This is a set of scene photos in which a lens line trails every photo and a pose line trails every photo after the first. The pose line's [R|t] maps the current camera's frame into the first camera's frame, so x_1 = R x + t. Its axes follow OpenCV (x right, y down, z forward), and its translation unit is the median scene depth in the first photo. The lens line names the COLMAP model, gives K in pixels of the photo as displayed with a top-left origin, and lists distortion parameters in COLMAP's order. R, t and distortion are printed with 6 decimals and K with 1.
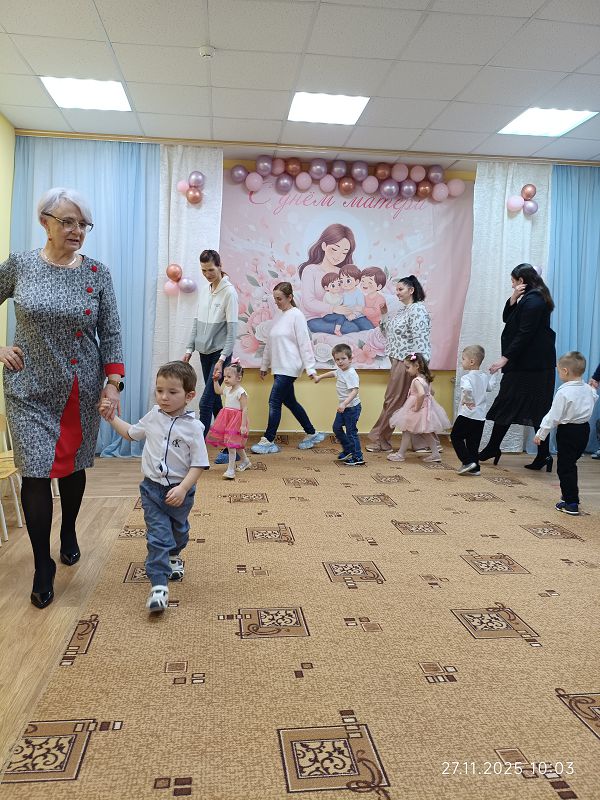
lens RADIAL K [[609.0, 0, 293.7], [0, 609.0, 403.2], [0, 0, 1]] dist [0.039270, -0.094969]
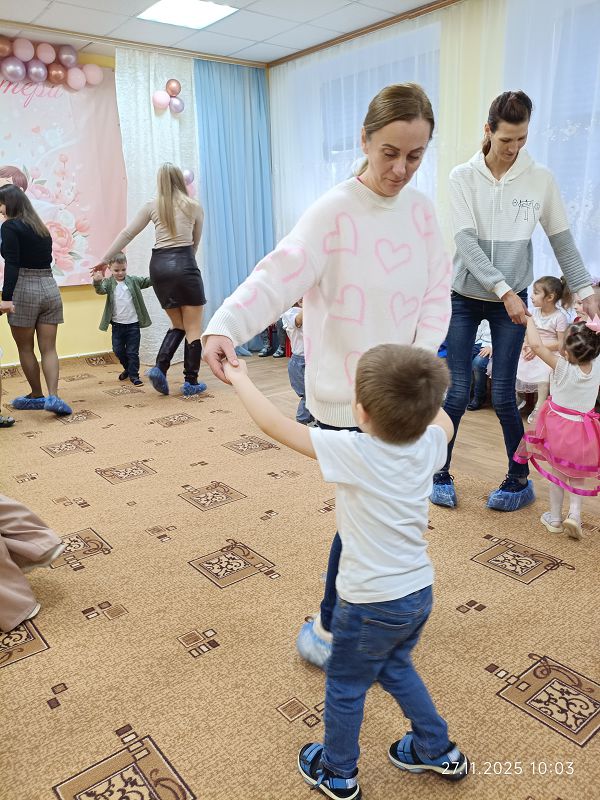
lens RADIAL K [[609.0, 0, 293.2], [0, 609.0, 402.2], [0, 0, 1]] dist [0.039270, -0.094969]
pose [[0.845369, -0.177385, 0.503871, -0.020988], [0.087925, 0.976596, 0.196289, -0.038232], [-0.526897, -0.121634, 0.841181, 0.047473]]
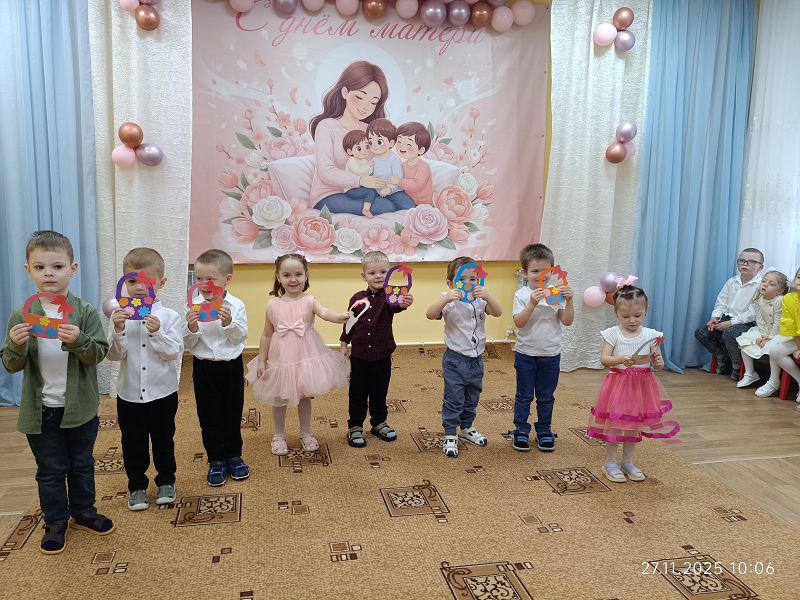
lens RADIAL K [[609.0, 0, 391.4], [0, 609.0, 314.5], [0, 0, 1]] dist [0.039270, -0.094969]
pose [[0.996499, -0.021428, 0.080815, 0.042957], [0.014327, 0.996067, 0.087440, -0.061786], [-0.082371, -0.085976, 0.992886, 0.269088]]
